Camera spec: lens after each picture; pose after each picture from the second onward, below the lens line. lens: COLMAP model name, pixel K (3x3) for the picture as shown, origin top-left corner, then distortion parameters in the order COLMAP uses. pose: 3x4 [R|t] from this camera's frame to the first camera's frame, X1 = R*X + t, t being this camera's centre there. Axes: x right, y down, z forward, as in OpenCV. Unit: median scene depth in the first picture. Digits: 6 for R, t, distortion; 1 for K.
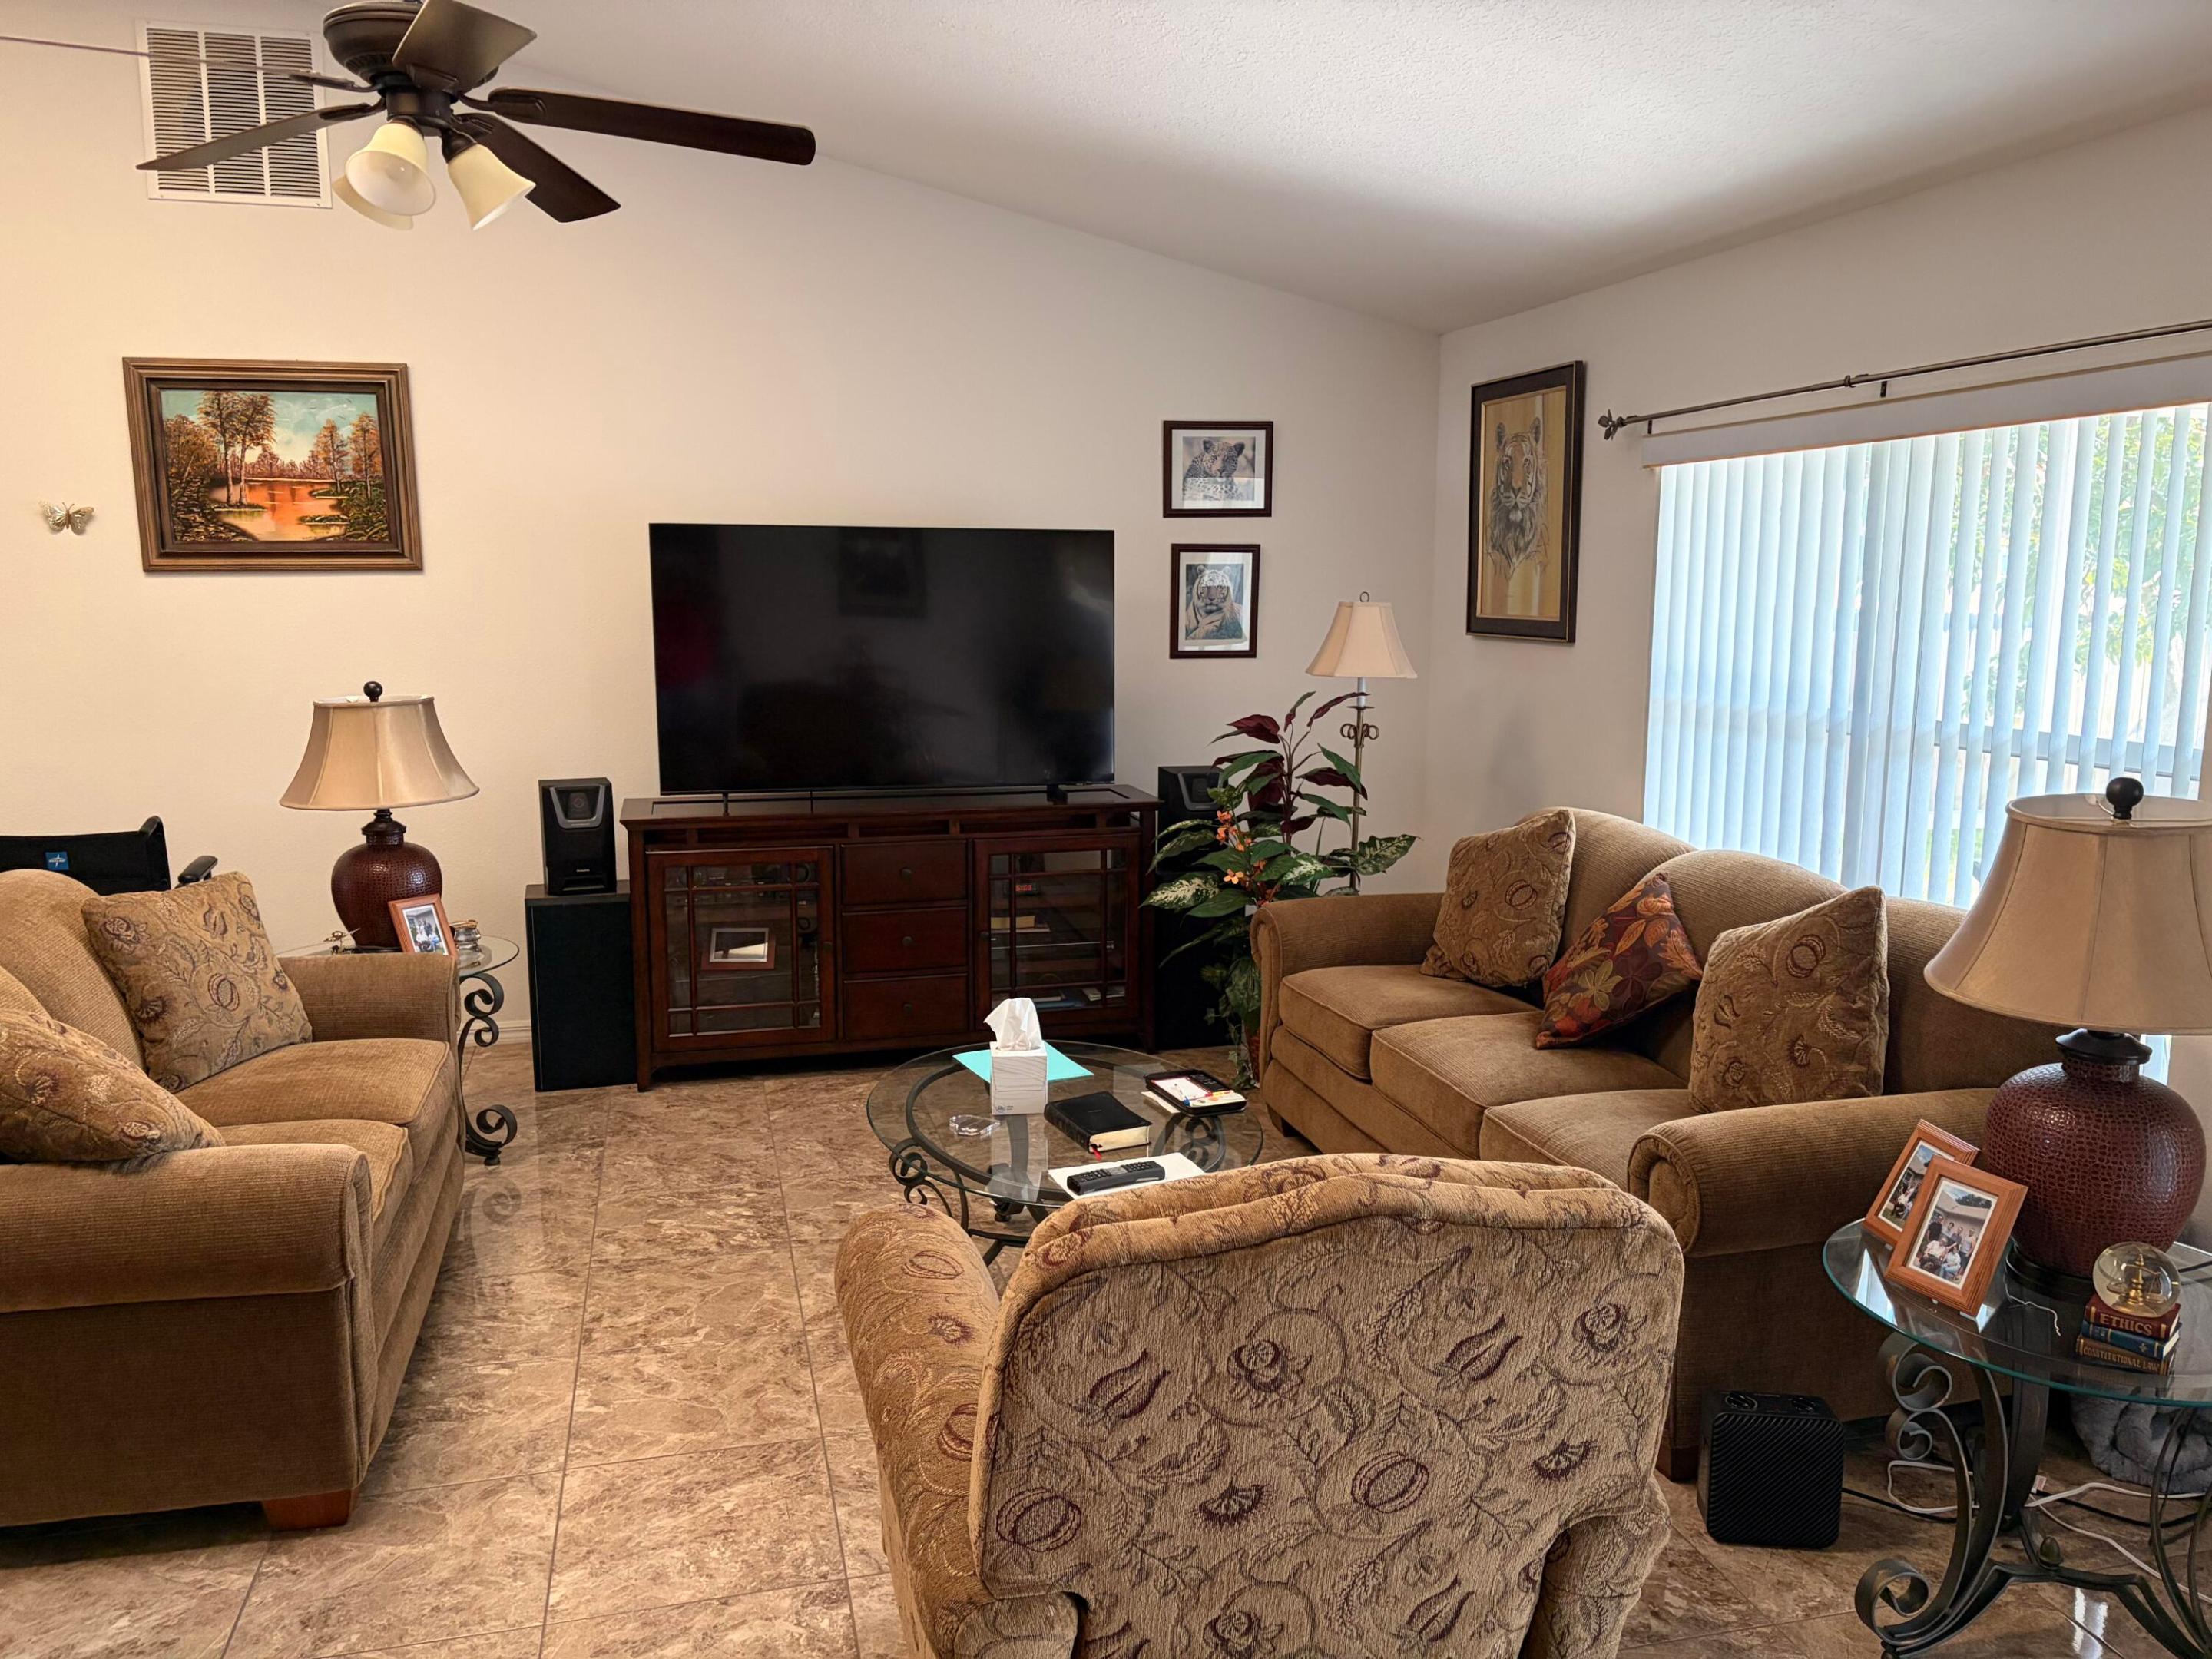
lens RADIAL K [[1672.6, 0, 1106.0], [0, 1672.6, 830.2], [0, 0, 1]] dist [0.049018, -0.057523]
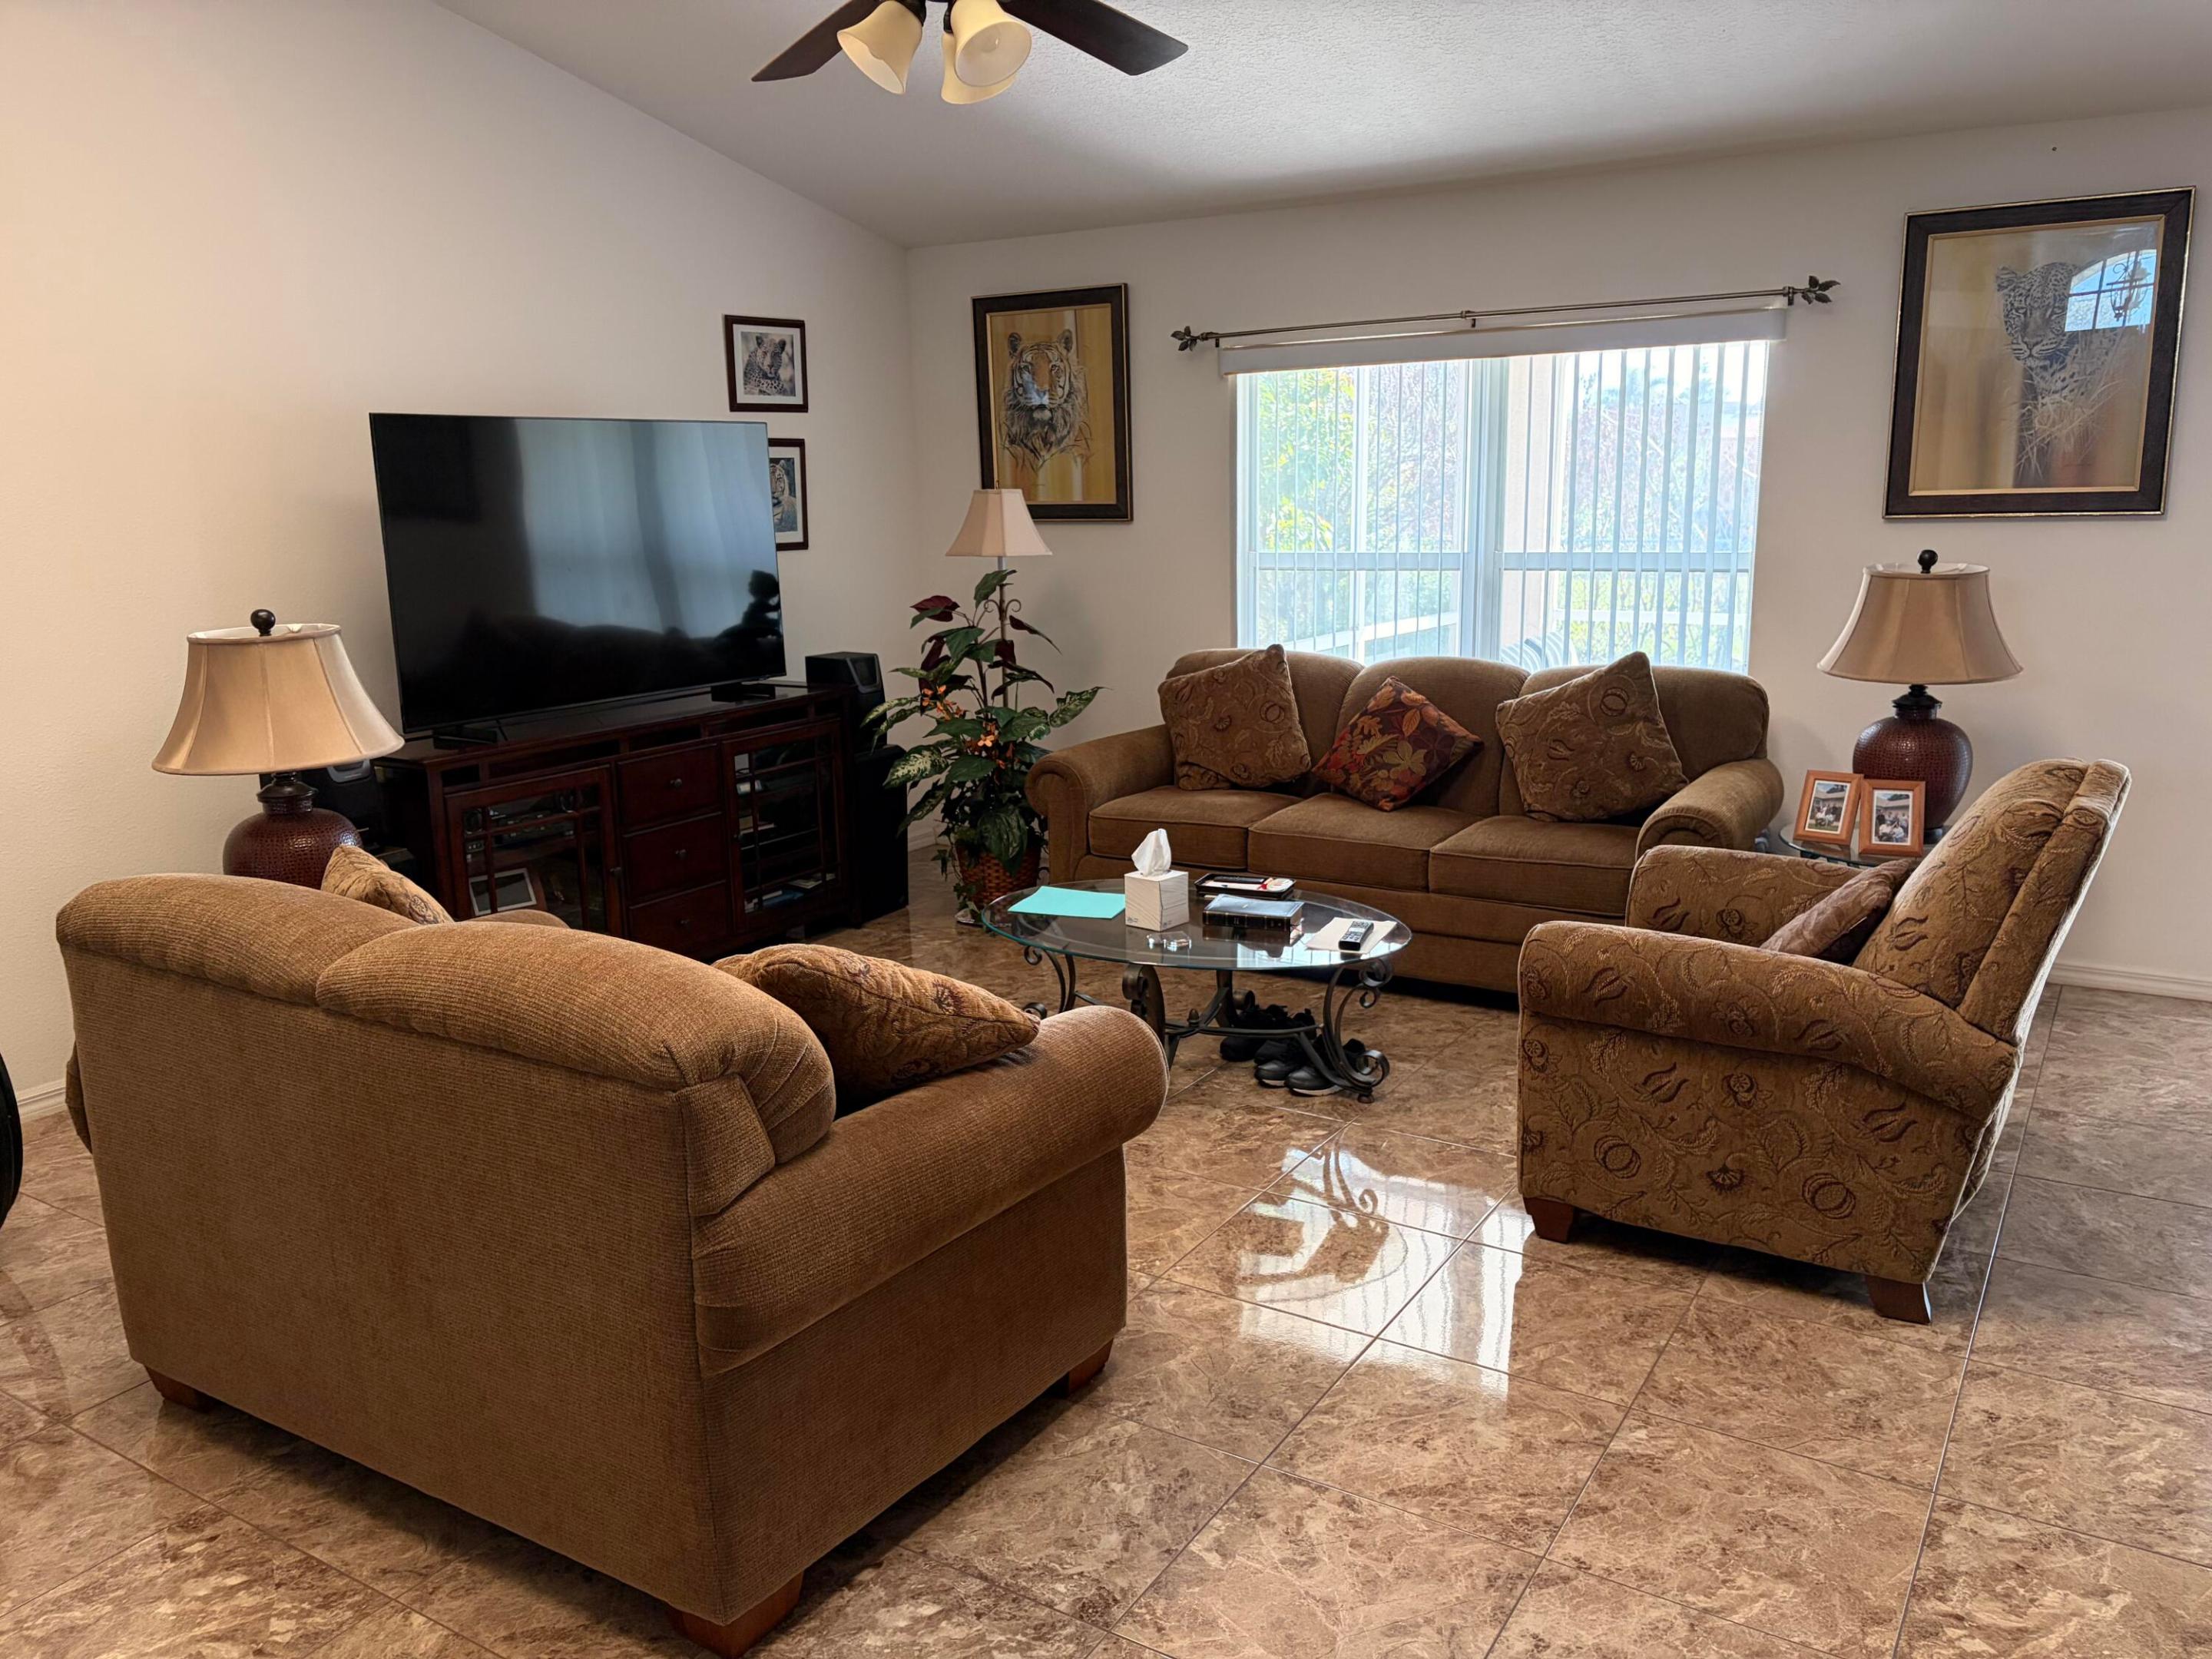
lens RADIAL K [[1672.6, 0, 1117.7], [0, 1672.6, 837.9], [0, 0, 1]] dist [0.049018, -0.057523]
pose [[0.720548, -0.162665, 0.674055, -0.589396], [0.126719, 0.986615, 0.102633, -0.010572], [-0.681727, 0.011464, 0.731516, 0.123639]]
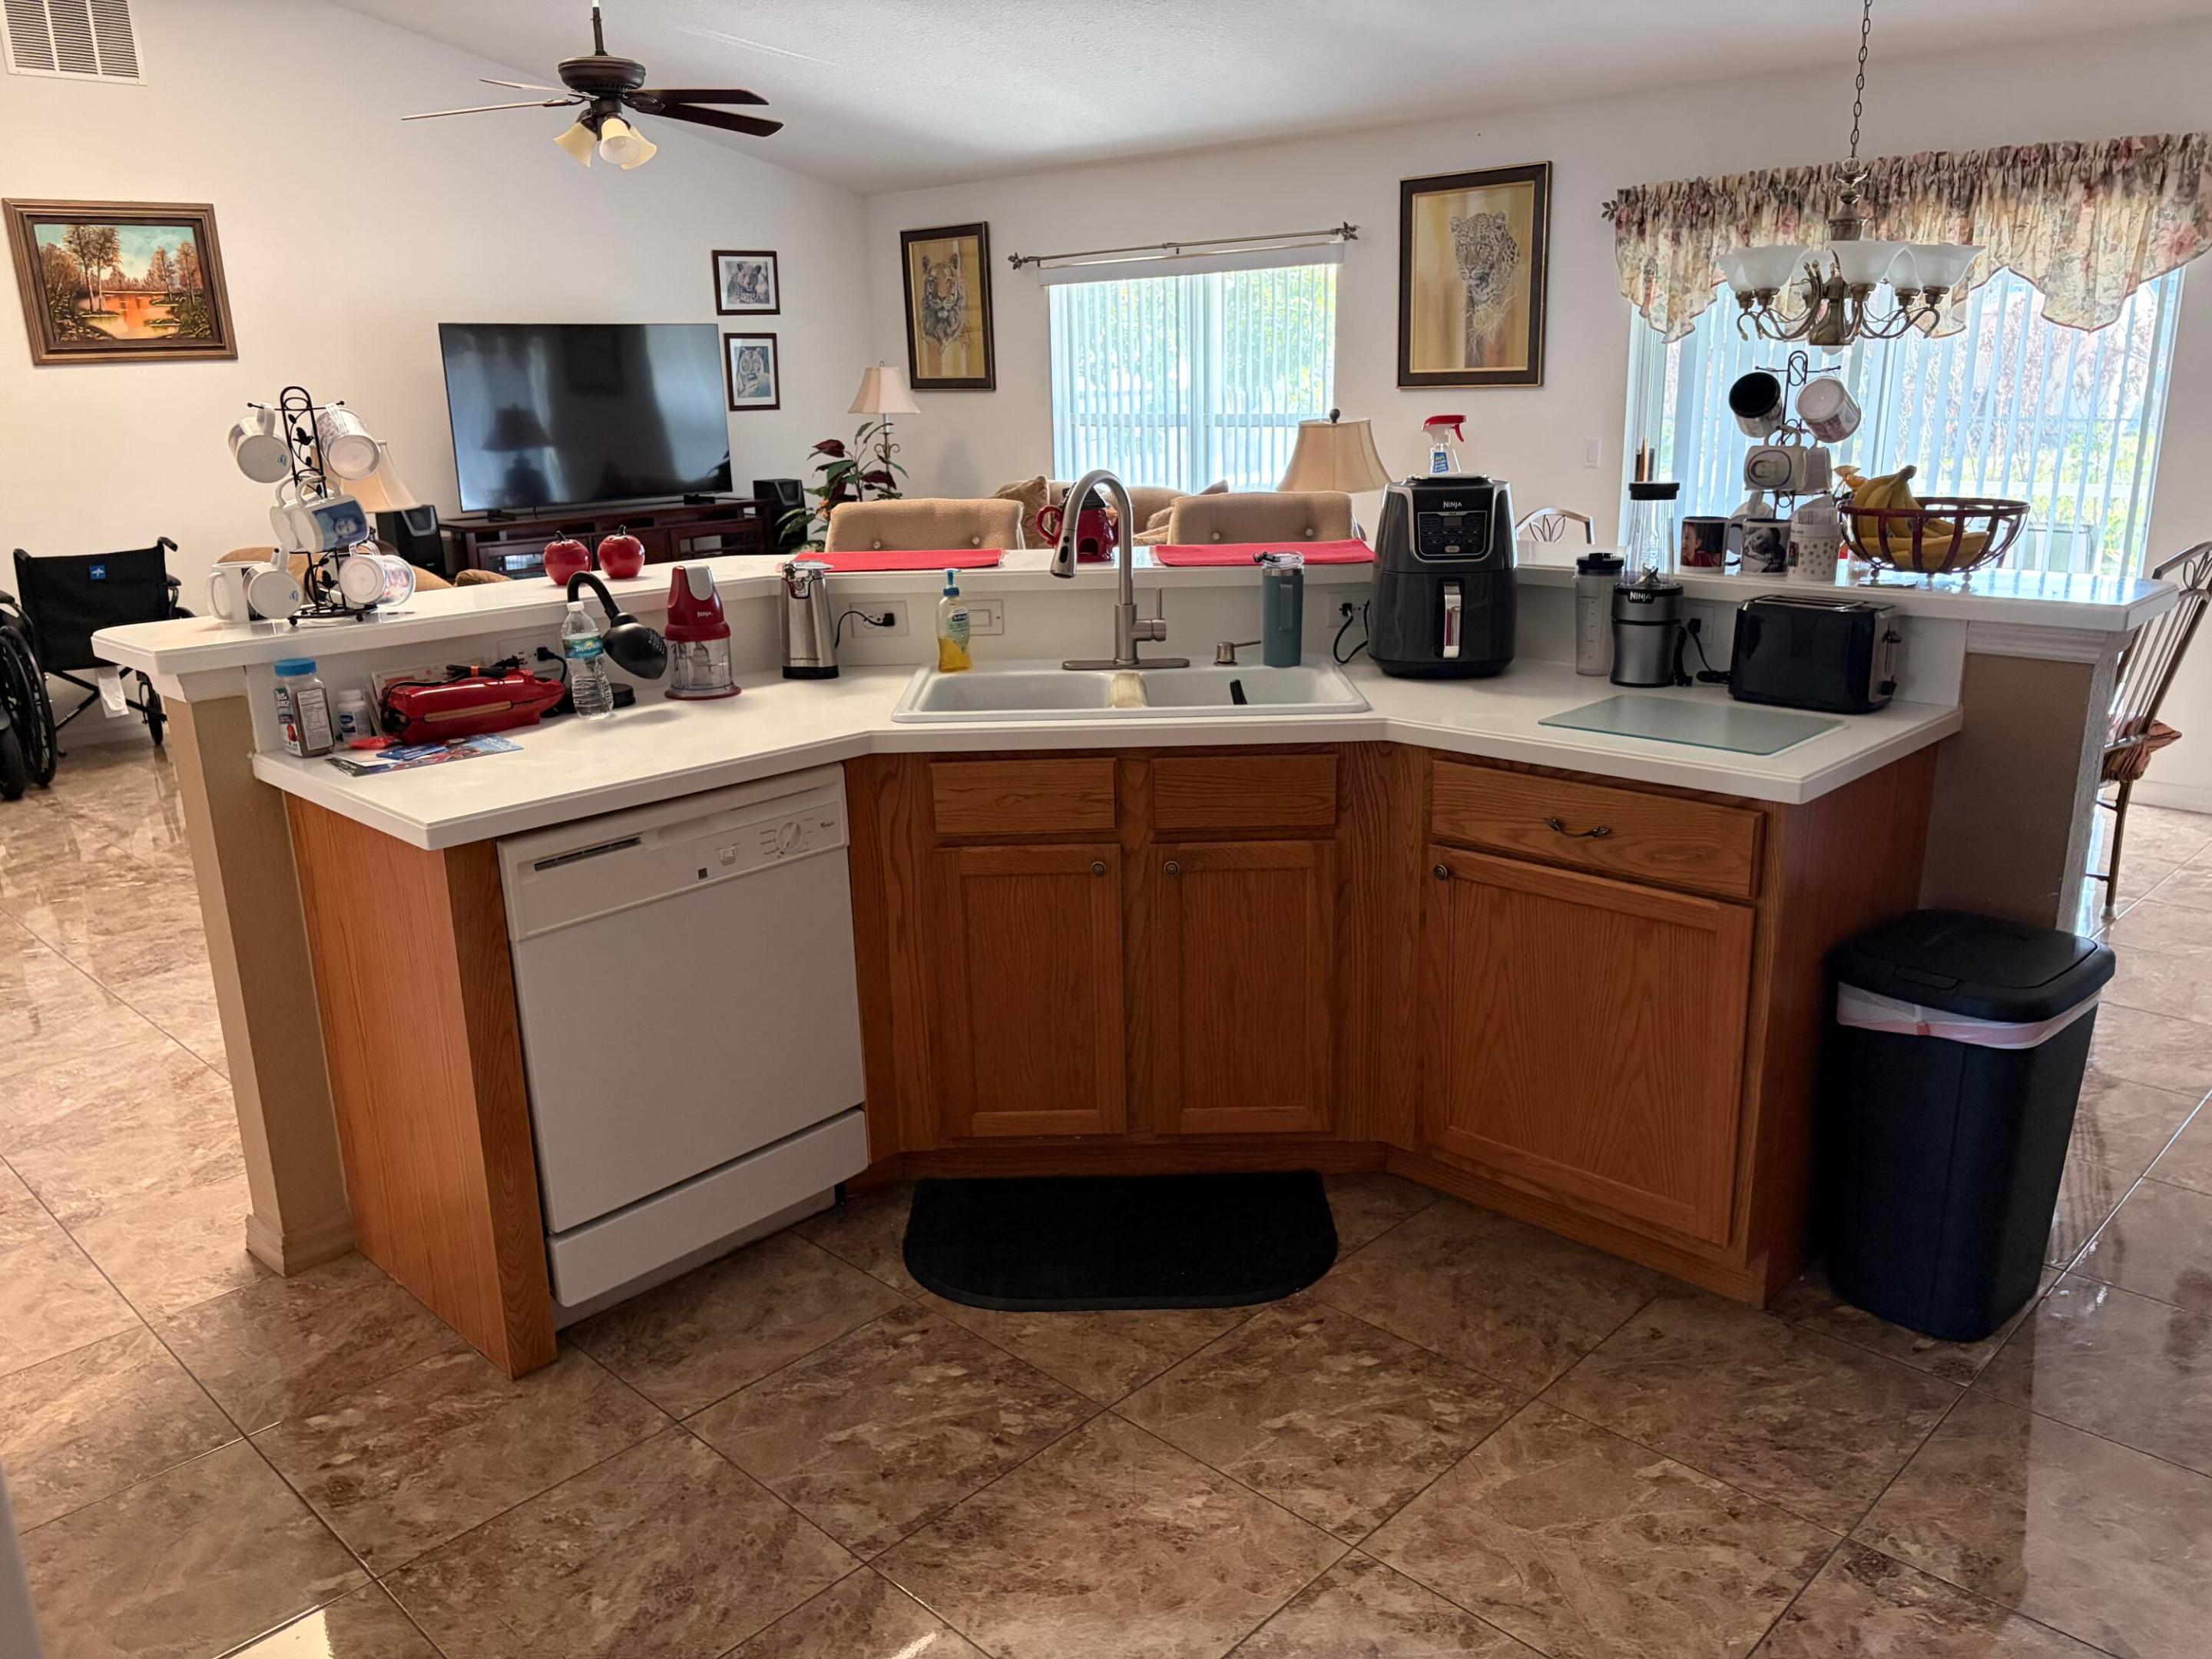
lens RADIAL K [[1672.6, 0, 1094.9], [0, 1672.6, 817.3], [0, 0, 1]] dist [0.049018, -0.057523]
pose [[0.855487, -0.156238, 0.493692, -0.559310], [0.102228, 0.985590, 0.134764, 0.100479], [-0.507634, -0.064820, 0.859131, -0.567905]]
